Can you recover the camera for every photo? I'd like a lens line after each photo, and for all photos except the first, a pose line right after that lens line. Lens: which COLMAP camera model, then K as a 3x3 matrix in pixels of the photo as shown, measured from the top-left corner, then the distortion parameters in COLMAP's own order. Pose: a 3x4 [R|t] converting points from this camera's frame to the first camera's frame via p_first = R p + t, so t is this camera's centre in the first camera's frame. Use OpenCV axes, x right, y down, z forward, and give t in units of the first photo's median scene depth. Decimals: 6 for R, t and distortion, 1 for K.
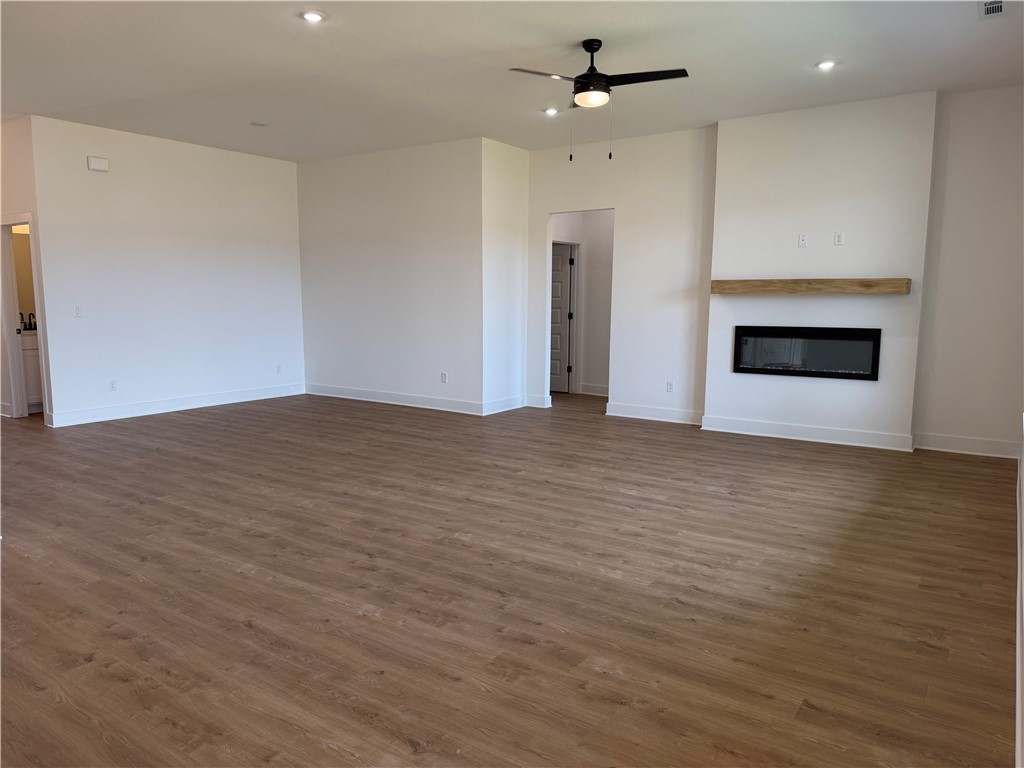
lens RADIAL K [[706.1, 0, 509.3], [0, 706.1, 378.7], [0, 0, 1]] dist [0.048463, -0.060456]
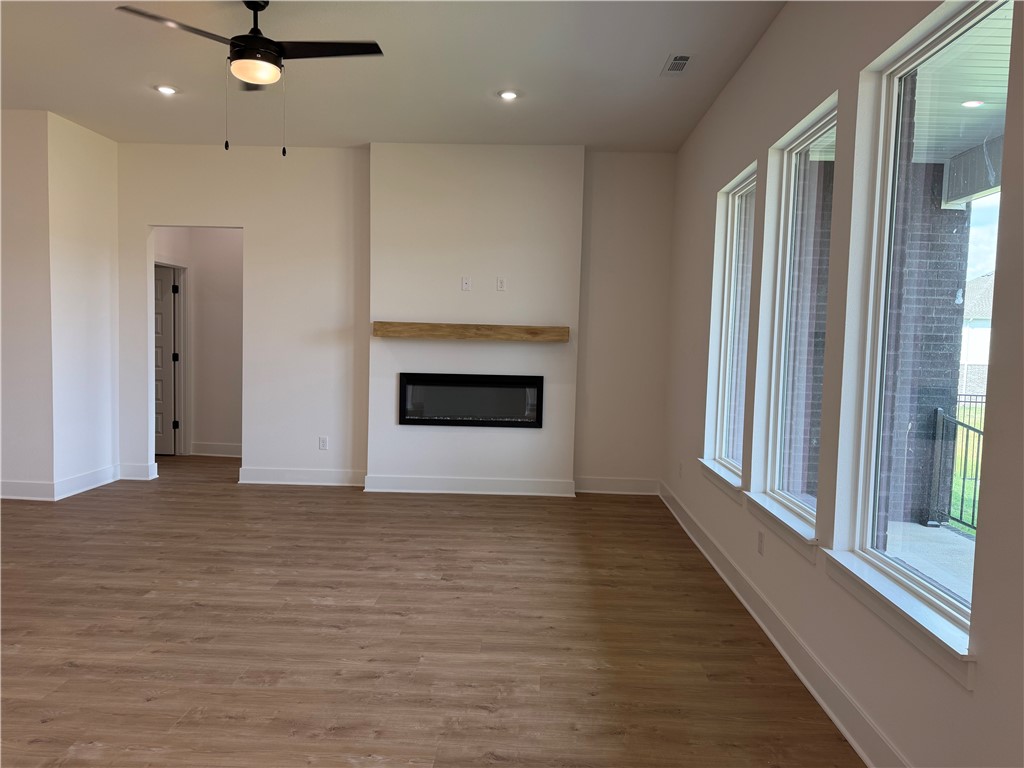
lens RADIAL K [[706.1, 0, 524.7], [0, 706.1, 391.4], [0, 0, 1]] dist [0.048463, -0.060456]
pose [[0.830503, -0.023585, 0.556515, -0.059721], [0.041067, 0.998977, -0.018950, -0.034271], [-0.555498, 0.038593, 0.830622, 0.211865]]
